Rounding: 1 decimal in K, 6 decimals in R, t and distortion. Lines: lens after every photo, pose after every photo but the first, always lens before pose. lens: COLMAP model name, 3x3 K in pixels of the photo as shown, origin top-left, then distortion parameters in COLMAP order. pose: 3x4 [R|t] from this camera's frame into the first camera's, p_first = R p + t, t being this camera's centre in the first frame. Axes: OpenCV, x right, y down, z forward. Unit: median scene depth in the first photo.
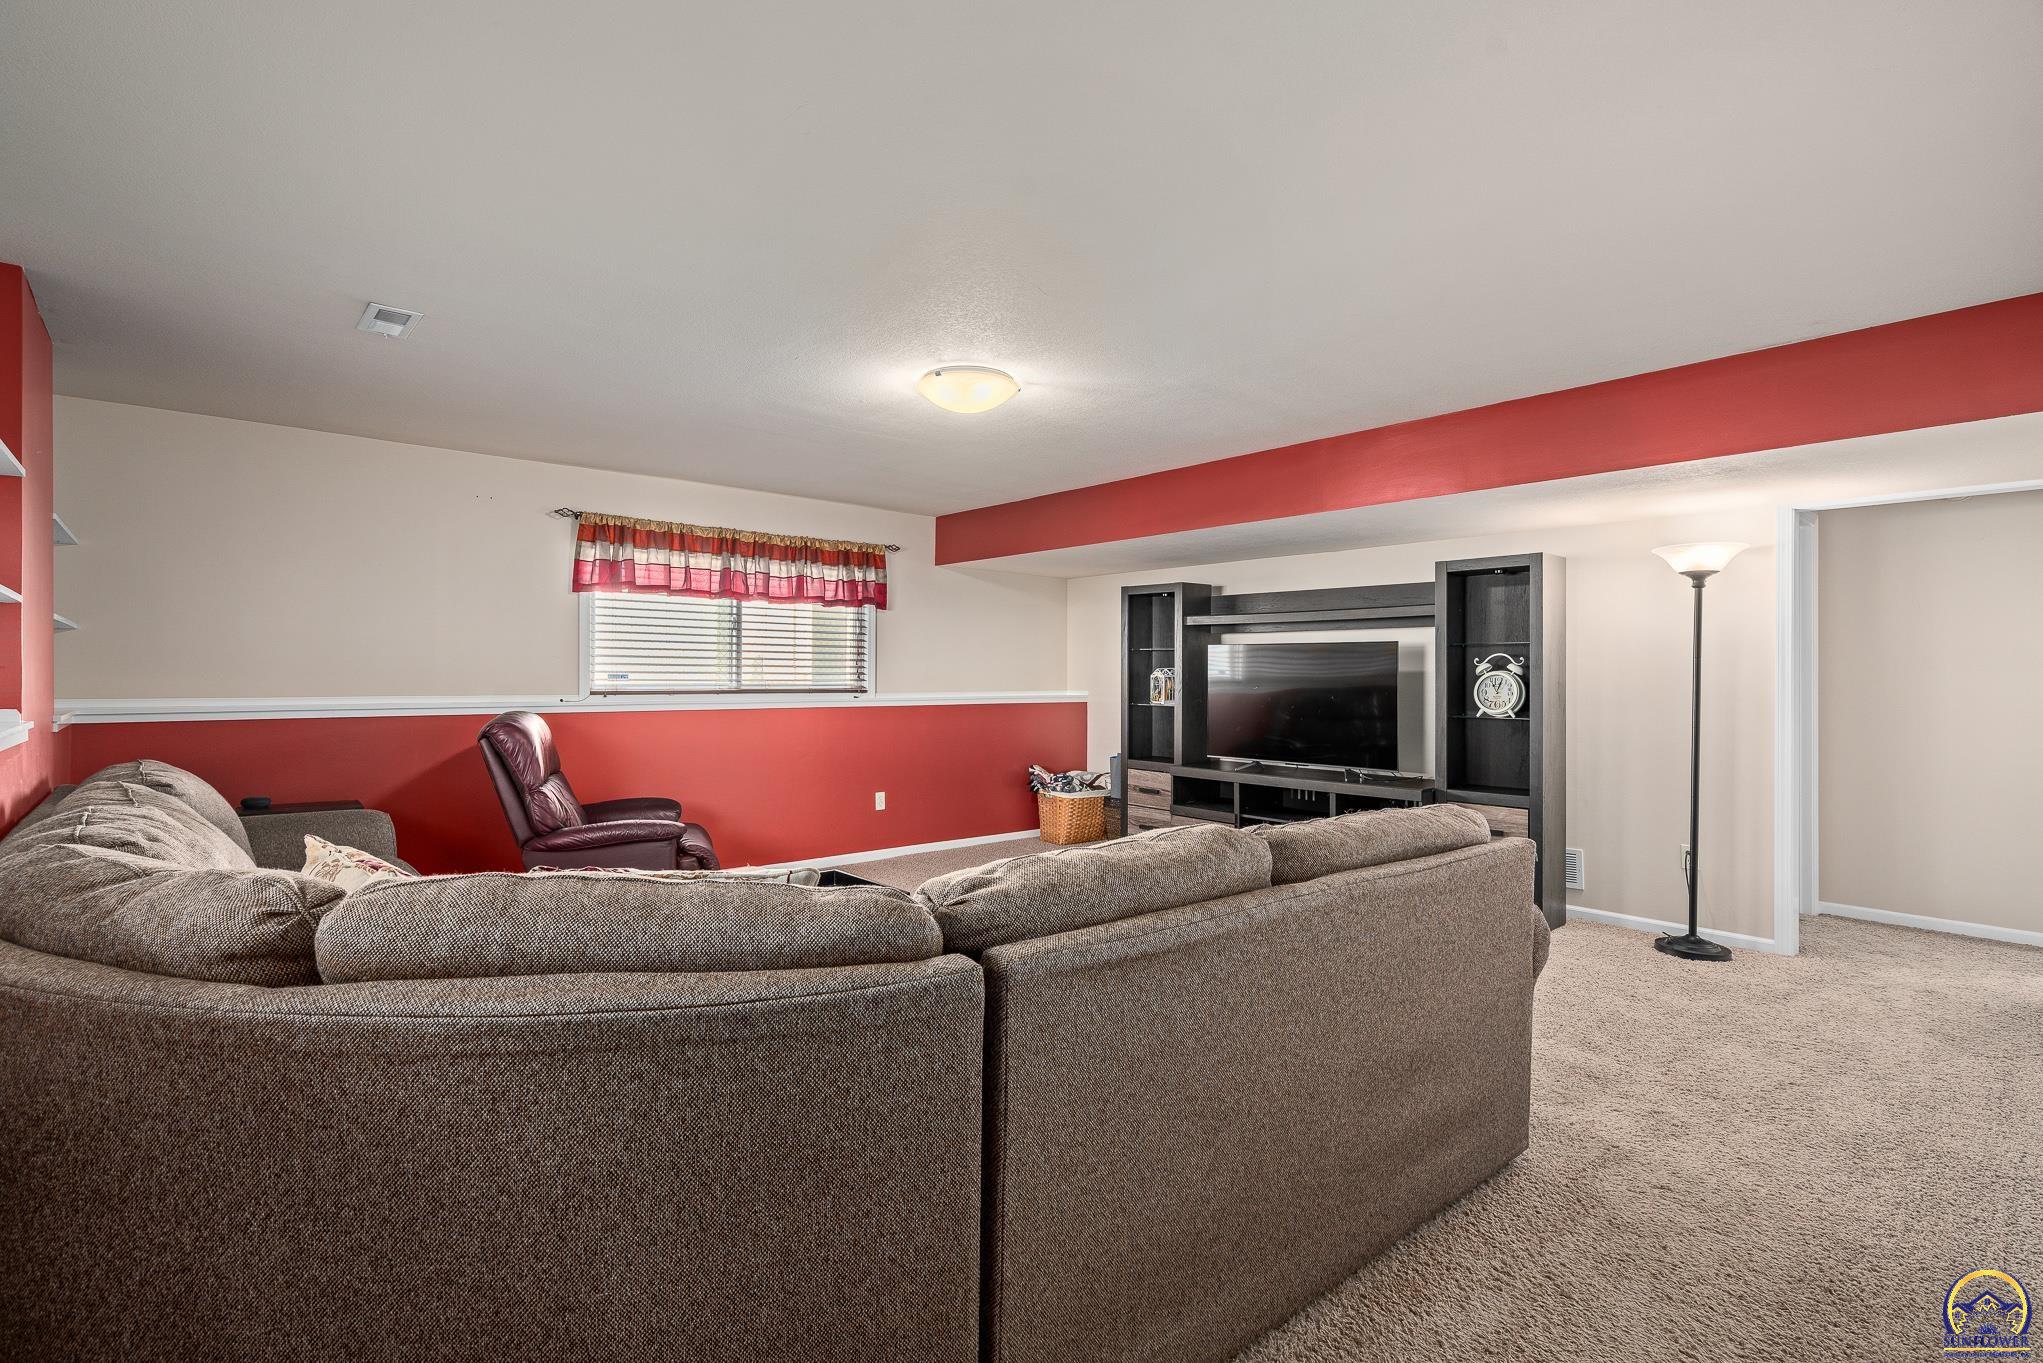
lens RADIAL K [[924.4, 0, 1020.6], [0, 924.4, 675.6], [0, 0, 1]] dist [-0.004253, -0.000401]
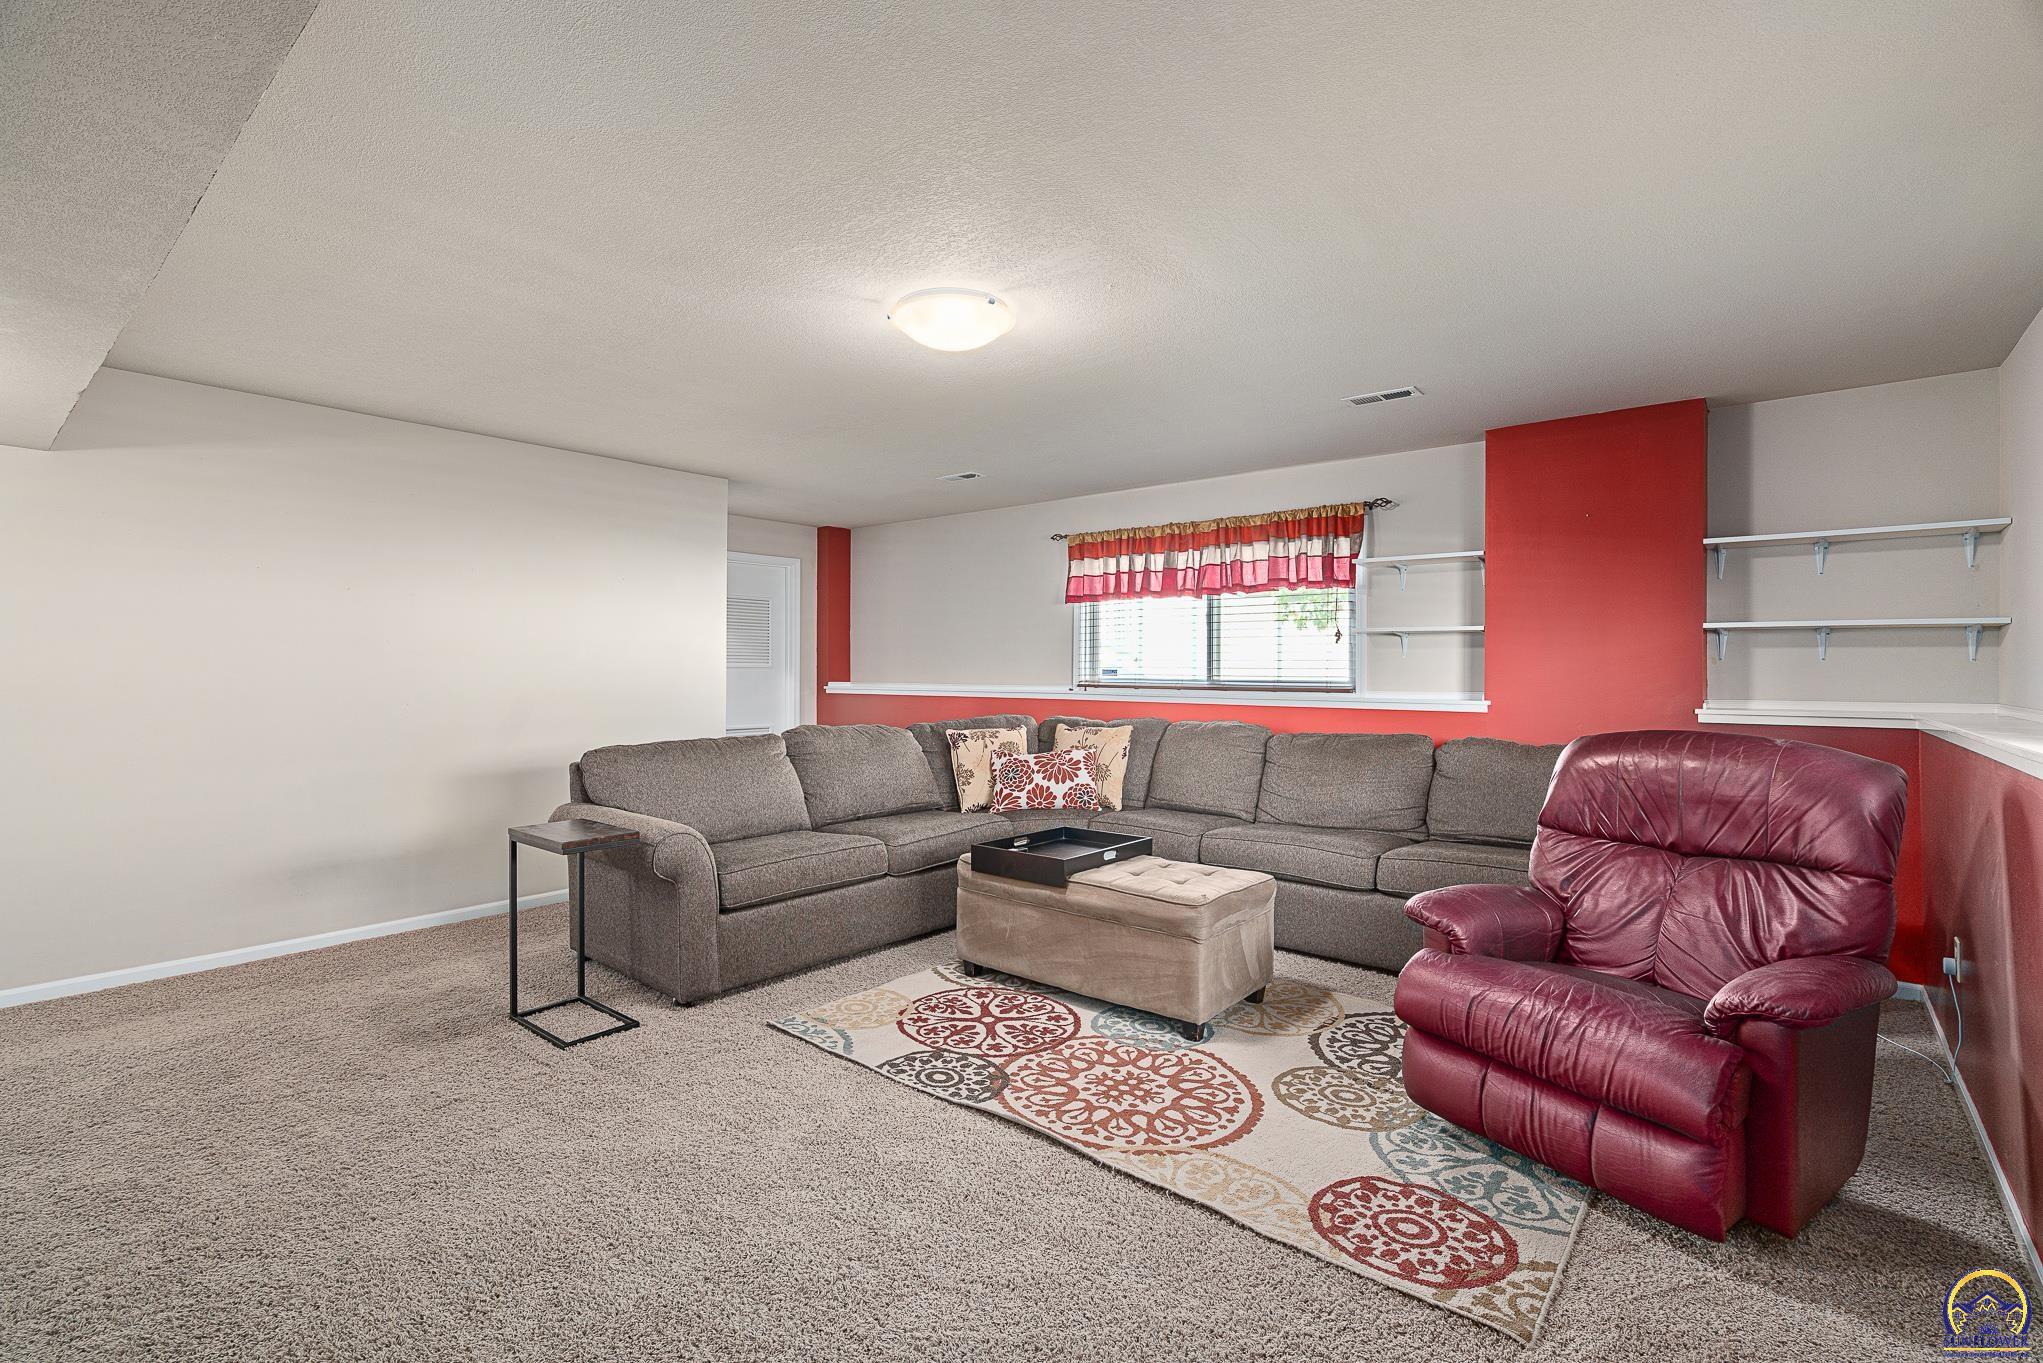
lens RADIAL K [[924.4, 0, 1021.2], [0, 924.4, 675.3], [0, 0, 1]] dist [-0.004253, -0.000401]
pose [[0.147363, 0.014785, -0.988972, 0.653054], [-0.004314, 0.999888, 0.014305, -0.010467], [0.989073, 0.002158, 0.147410, 0.702587]]
